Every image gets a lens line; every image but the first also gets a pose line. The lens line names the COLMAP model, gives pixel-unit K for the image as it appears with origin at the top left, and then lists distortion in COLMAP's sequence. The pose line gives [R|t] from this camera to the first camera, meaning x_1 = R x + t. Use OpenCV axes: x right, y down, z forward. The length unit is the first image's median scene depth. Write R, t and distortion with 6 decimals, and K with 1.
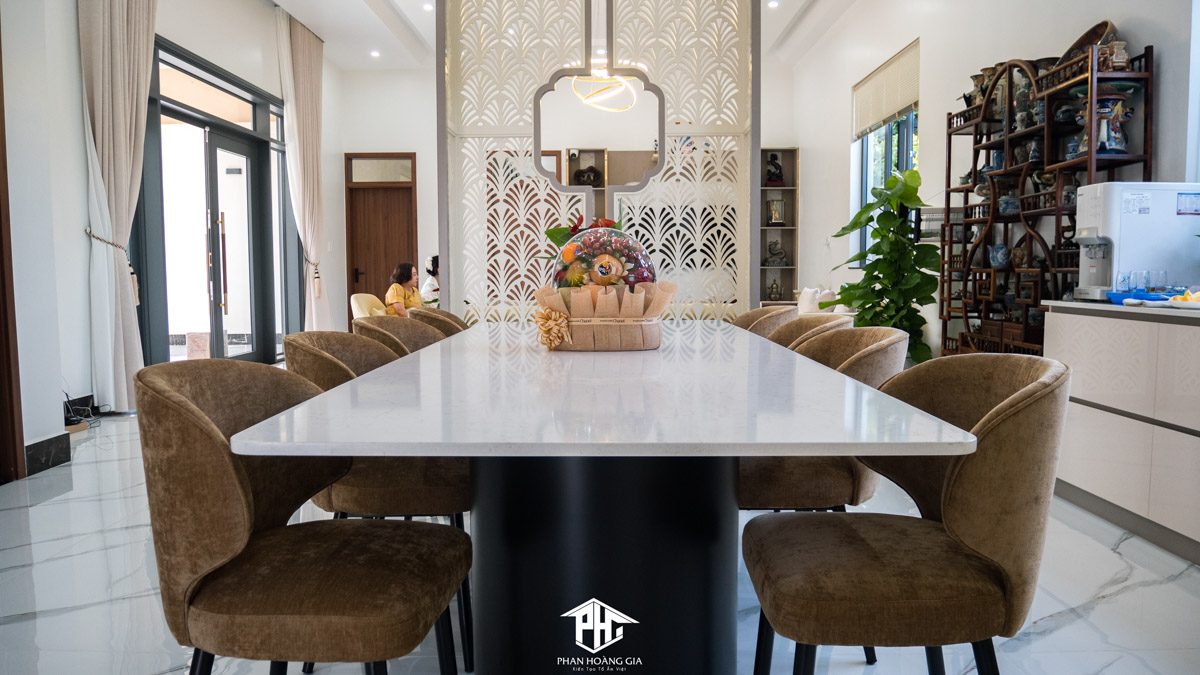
lens RADIAL K [[898.1, 0, 594.3], [0, 898.1, 331.0], [0, 0, 1]] dist [-0.032581, 0.001957]
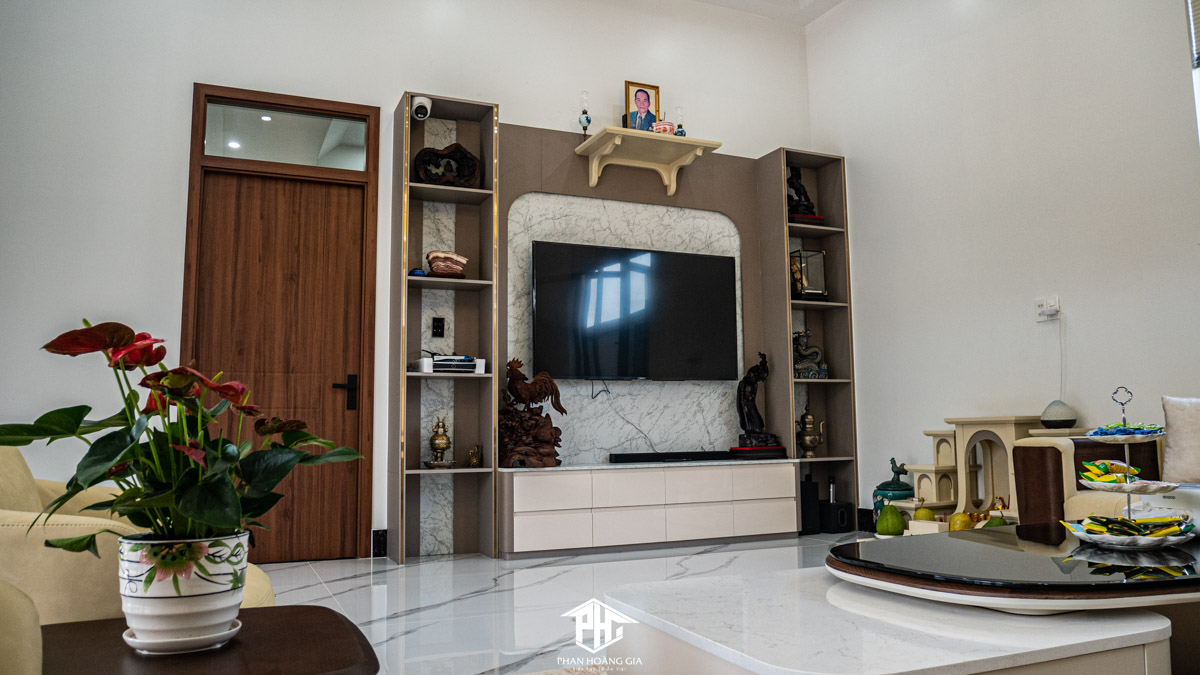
lens RADIAL K [[898.1, 0, 602.6], [0, 898.1, 338.0], [0, 0, 1]] dist [-0.032581, 0.001957]
pose [[0.906664, 0.039140, 0.420034, -0.233902], [0.034585, 0.985438, -0.166479, -0.030192], [-0.420433, 0.165467, 0.892108, 1.183370]]
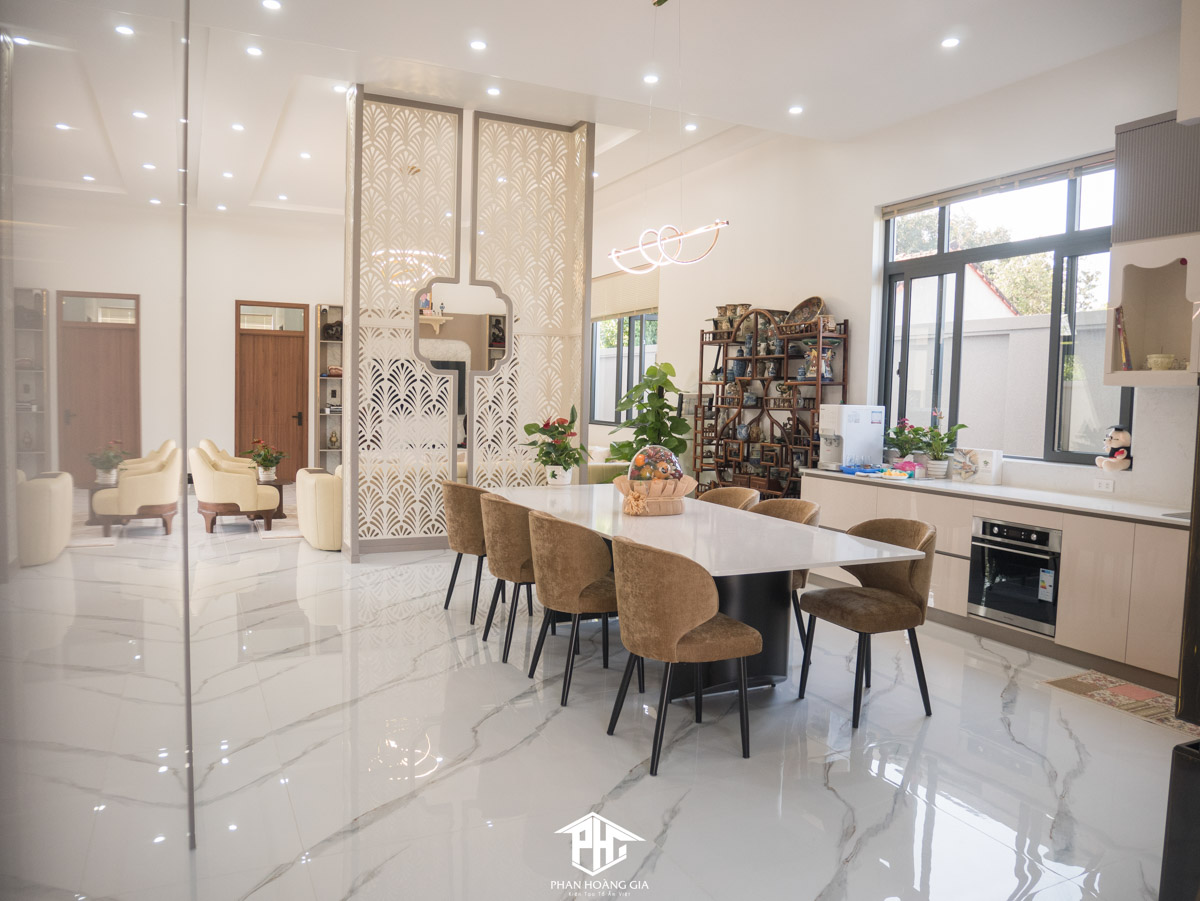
lens RADIAL K [[904.6, 0, 606.2], [0, 904.6, 450.5], [0, 0, 1]] dist [-0.036597, -0.001585]
pose [[0.894341, -0.005096, 0.447356, -0.406569], [0.005069, 0.999986, 0.001257, -0.050018], [-0.447357, 0.001143, 0.894355, -0.253662]]
